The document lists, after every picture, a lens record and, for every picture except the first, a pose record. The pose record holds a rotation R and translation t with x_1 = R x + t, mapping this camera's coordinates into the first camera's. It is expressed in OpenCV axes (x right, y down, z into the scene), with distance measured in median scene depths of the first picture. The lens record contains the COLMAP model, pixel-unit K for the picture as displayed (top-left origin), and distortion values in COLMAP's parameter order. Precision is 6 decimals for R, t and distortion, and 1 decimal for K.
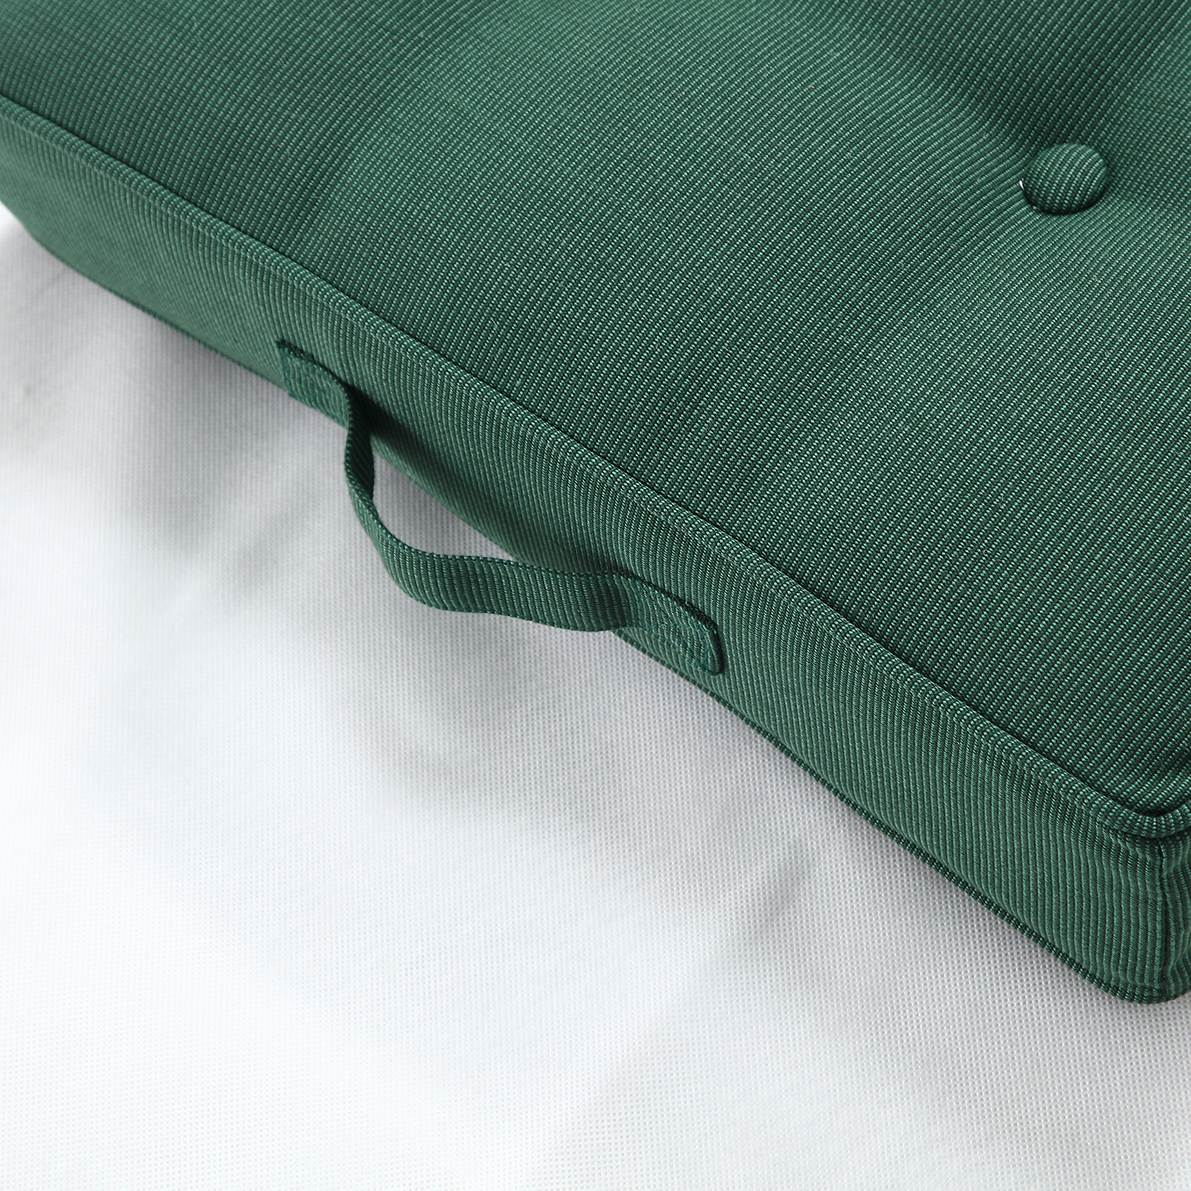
lens RADIAL K [[3906.4, 0, 596.3], [0, 3906.4, 593.0], [0, 0, 1]] dist [0.361318, 0.000000]
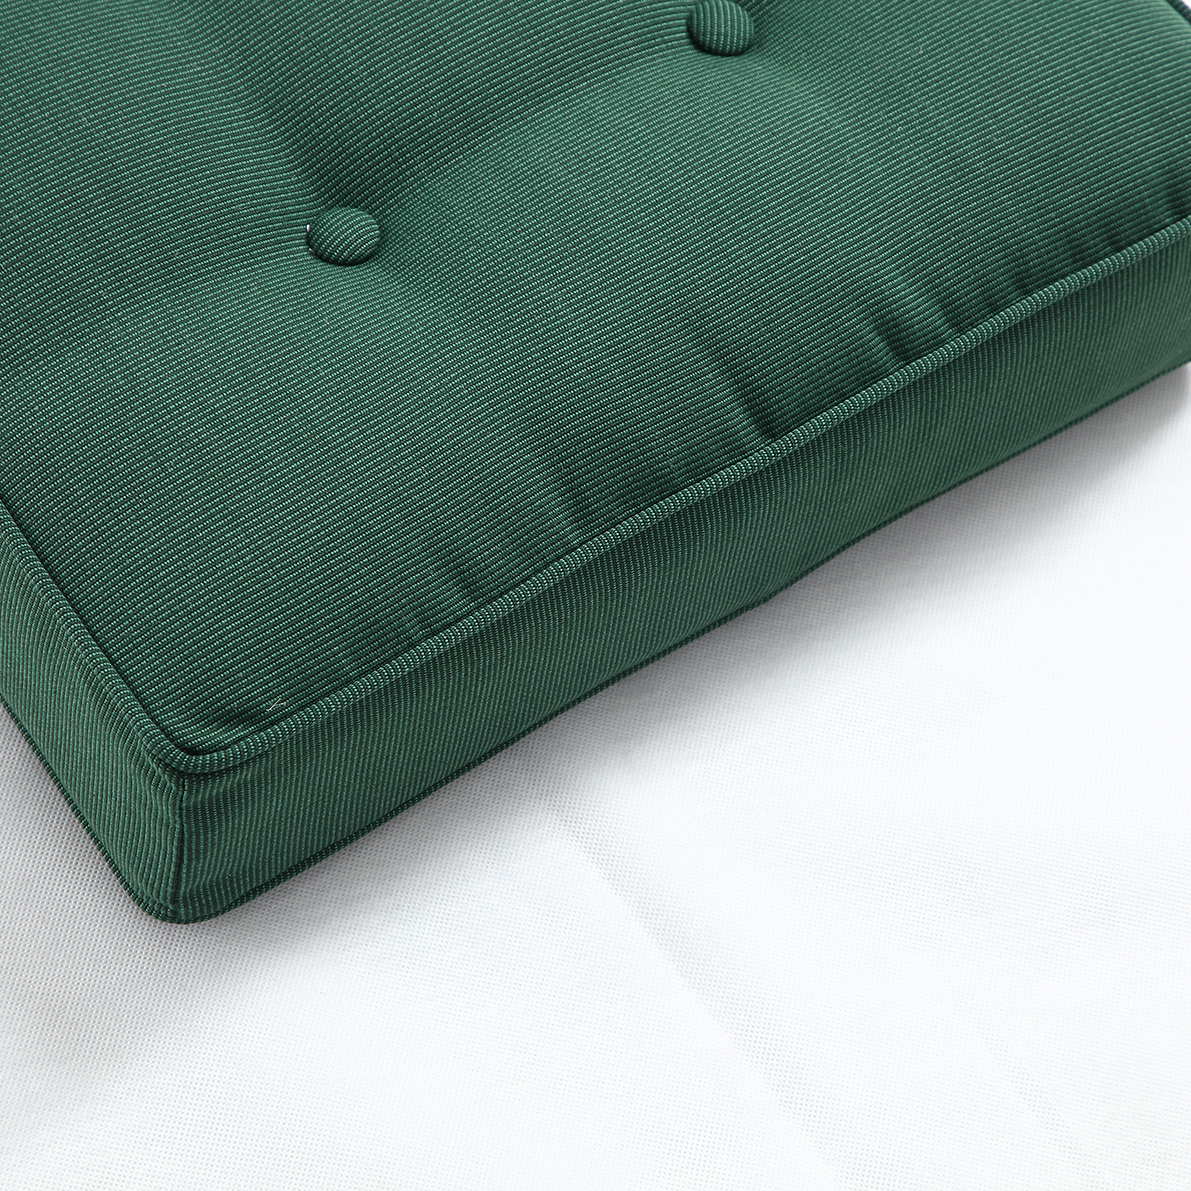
lens RADIAL K [[3906.4, 0, 595.7], [0, 3906.4, 600.1], [0, 0, 1]] dist [0.361318, 0.000000]
pose [[0.941790, 0.330412, 0.062122, 0.158044], [-0.328771, 0.943750, -0.035300, 0.013728], [-0.070292, 0.012822, 0.997444, -0.169355]]
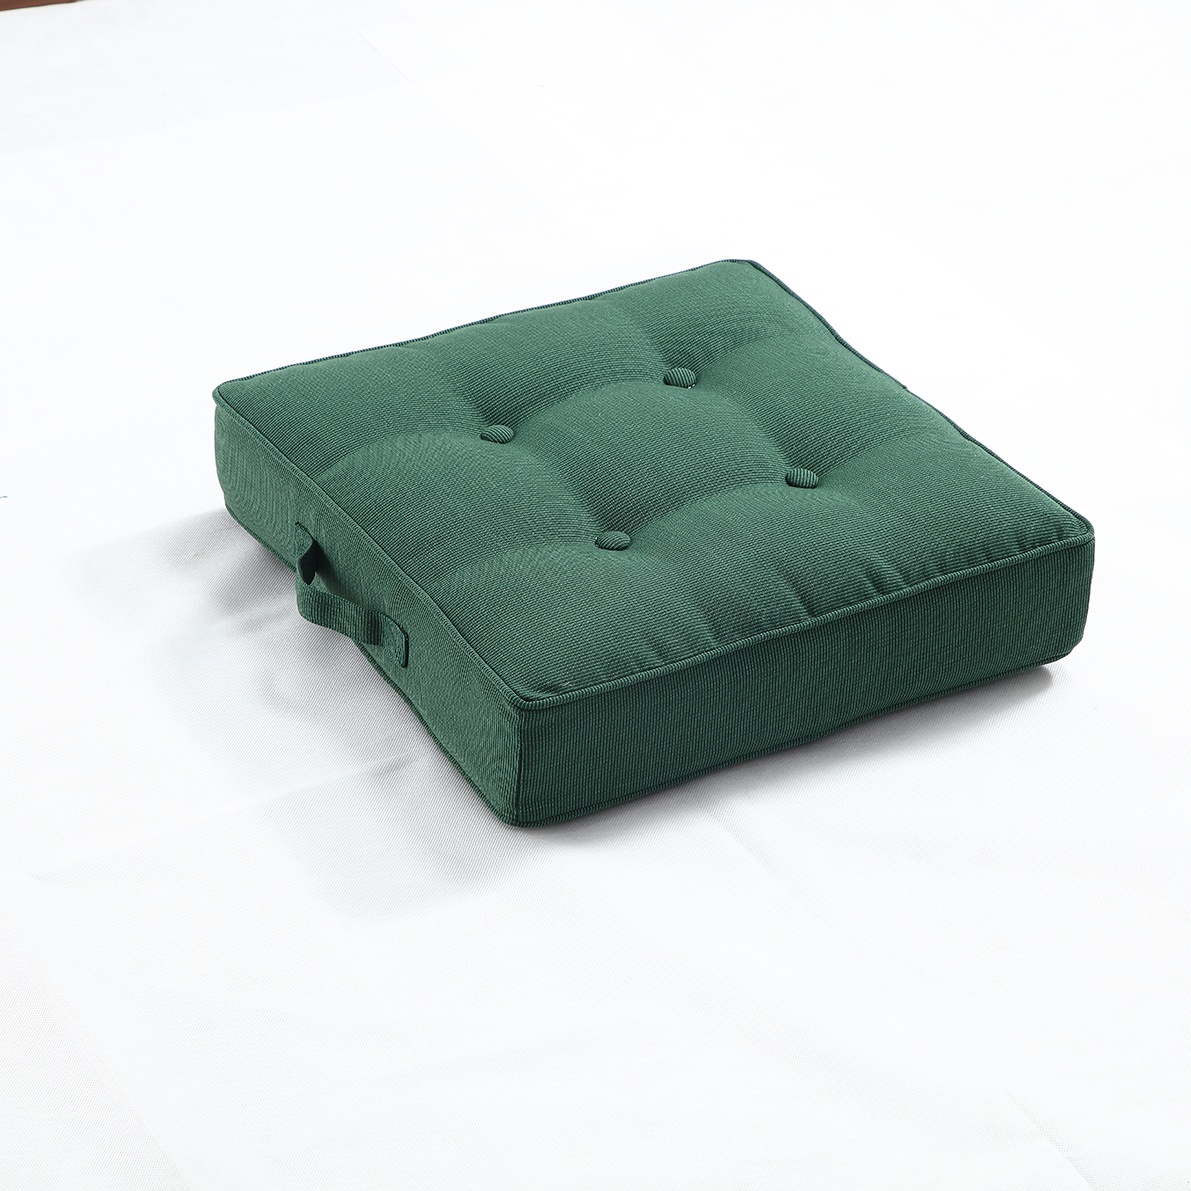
lens RADIAL K [[3534.5, 0, 596.4], [0, 3534.5, 595.4], [0, 0, 1]] dist [0.207807, 0.000000]
pose [[0.929205, 0.318774, -0.186979, 0.548652], [-0.368138, 0.842825, -0.392581, 0.815860], [0.032446, 0.433623, 0.900510, -0.994618]]
